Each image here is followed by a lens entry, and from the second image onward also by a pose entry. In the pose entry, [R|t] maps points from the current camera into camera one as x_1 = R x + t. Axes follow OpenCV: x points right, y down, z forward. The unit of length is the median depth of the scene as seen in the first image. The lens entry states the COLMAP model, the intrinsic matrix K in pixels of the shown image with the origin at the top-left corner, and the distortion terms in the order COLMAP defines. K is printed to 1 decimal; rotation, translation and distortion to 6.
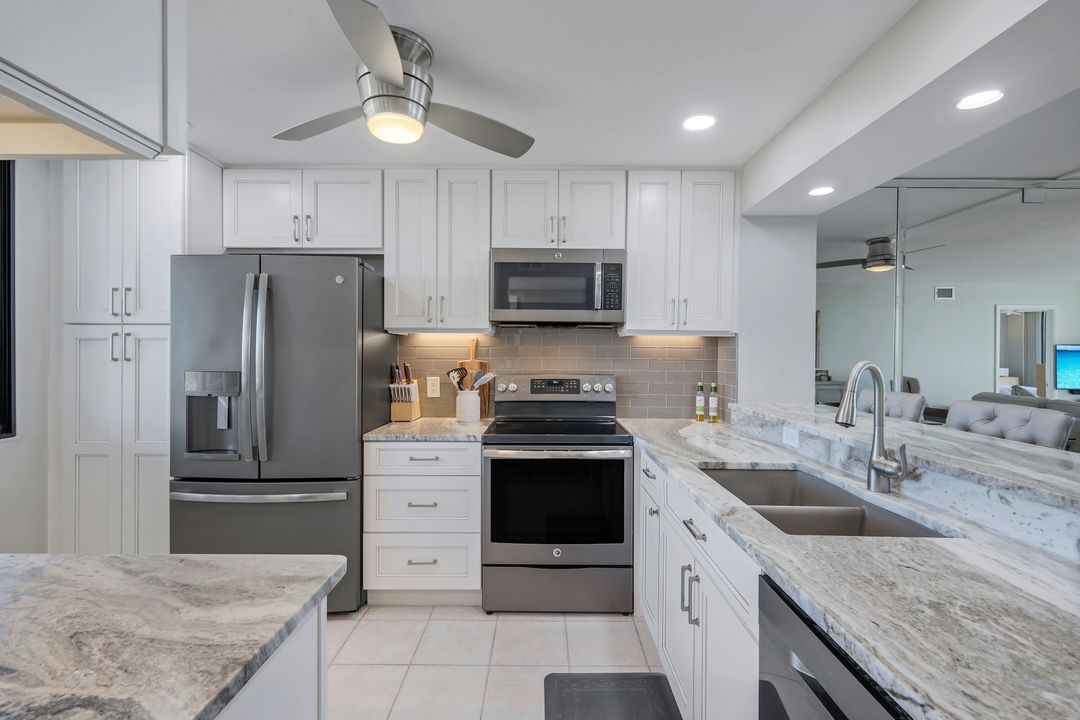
lens RADIAL K [[484.3, 0, 541.4], [0, 484.3, 356.9], [0, 0, 1]] dist [0.001791, 0.000373]
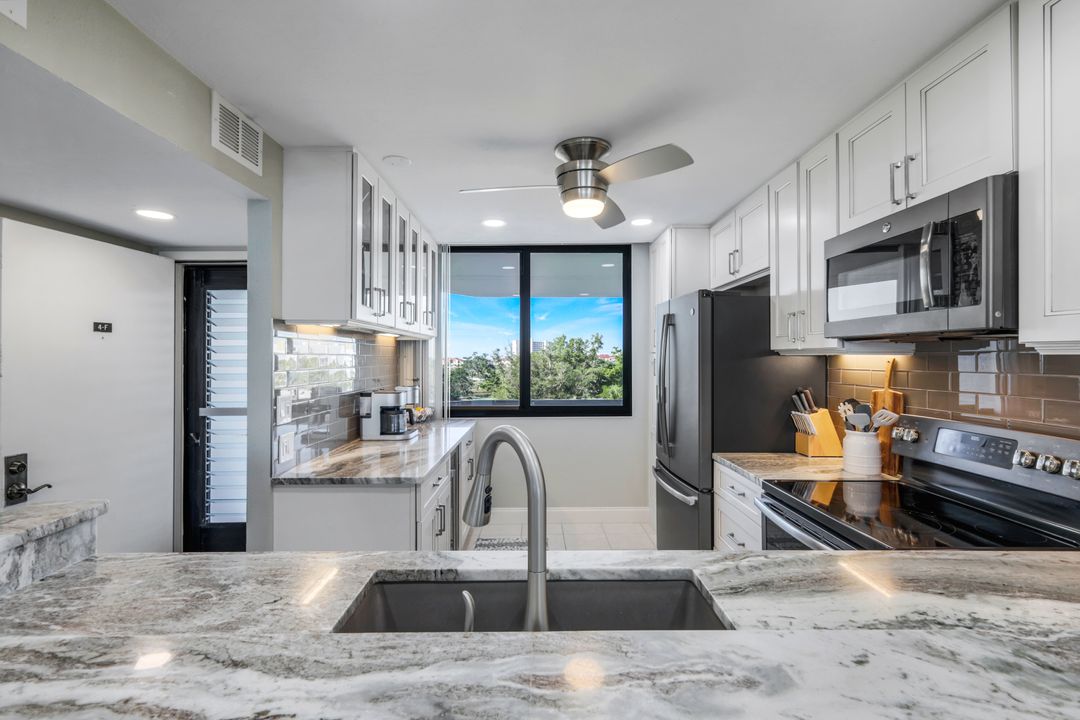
lens RADIAL K [[495.8, 0, 540.0], [0, 495.8, 360.0], [0, 0, 1]] dist [-0.004233, -0.000308]
pose [[0.018753, -0.000513, -0.999824, 0.712458], [-0.011551, 0.999933, -0.000730, -0.039077], [0.999757, 0.011562, 0.018746, 0.597923]]
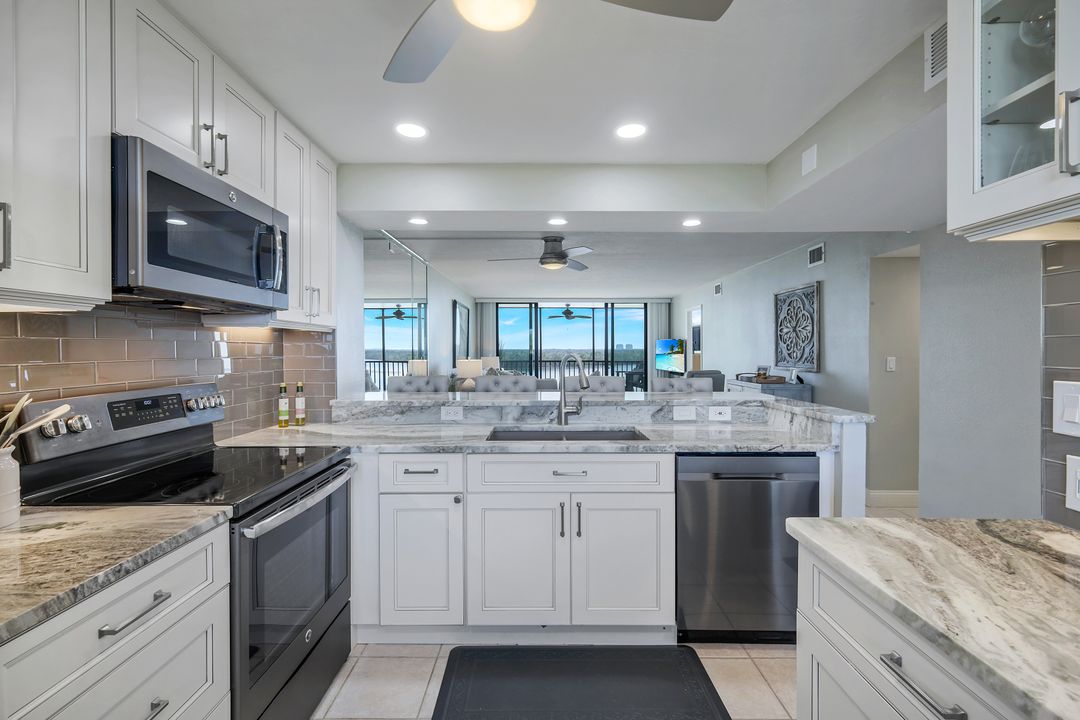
lens RADIAL K [[474.5, 0, 538.8], [0, 474.5, 353.7], [0, 0, 1]] dist [0.000219, 0.000644]
pose [[-0.000436, -0.017883, 0.999840, -0.645097], [0.010893, 0.999781, 0.017886, -0.012943], [-0.999941, 0.010899, -0.000241, 0.655839]]
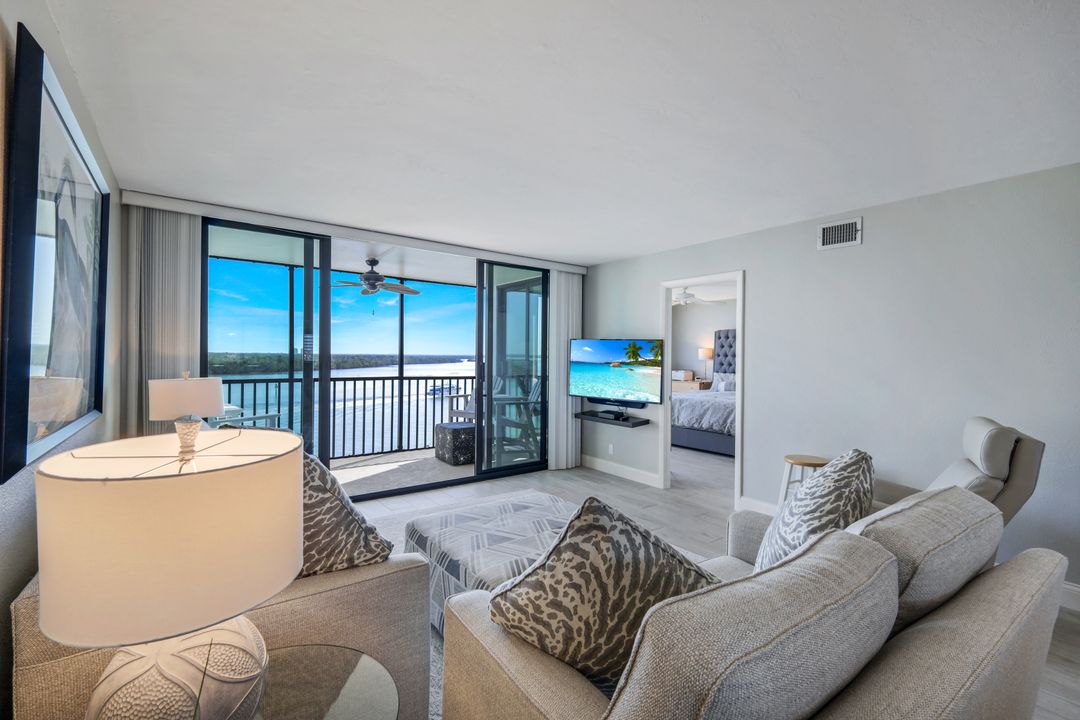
lens RADIAL K [[476.9, 0, 541.1], [0, 476.9, 356.0], [0, 0, 1]] dist [0.003998, 0.000282]
pose [[-0.602266, -0.014627, 0.798162, 1.808694], [-0.007123, 0.999891, 0.012950, -0.001438], [-0.798264, 0.002114, -0.602304, 1.081547]]
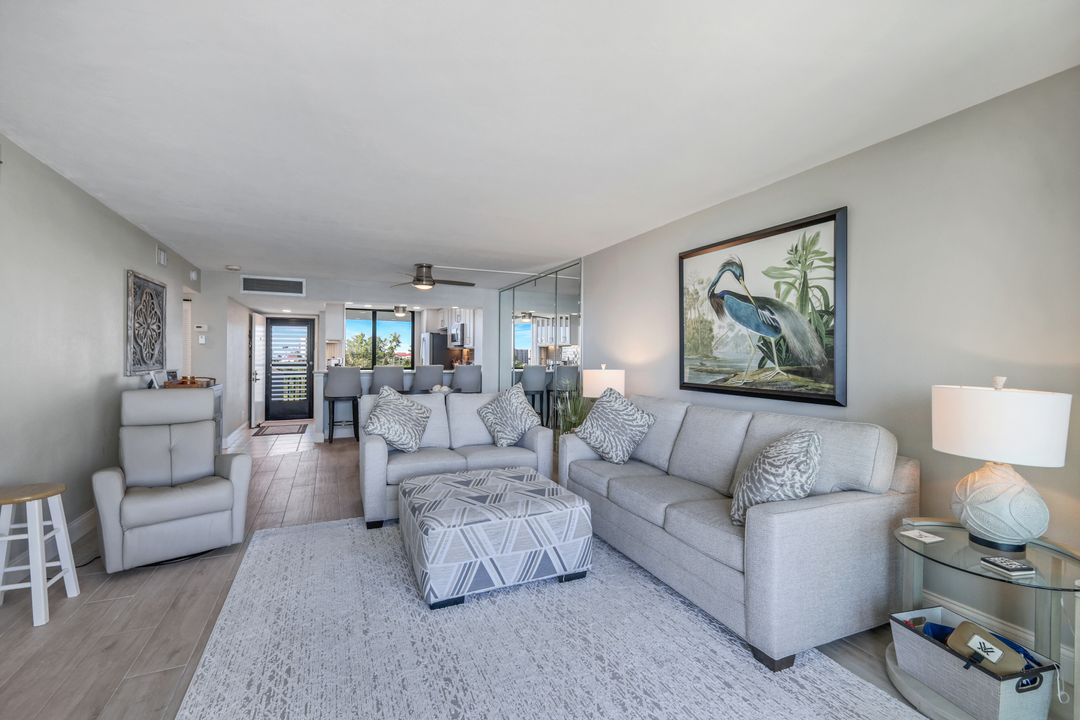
lens RADIAL K [[474.3, 0, 540.4], [0, 474.3, 357.5], [0, 0, 1]] dist [0.004811, -0.000160]
pose [[0.419369, -0.001845, -0.907814, 3.769299], [-0.009599, 0.999933, -0.006466, 0.043027], [0.907765, 0.011426, 0.419323, 0.115951]]
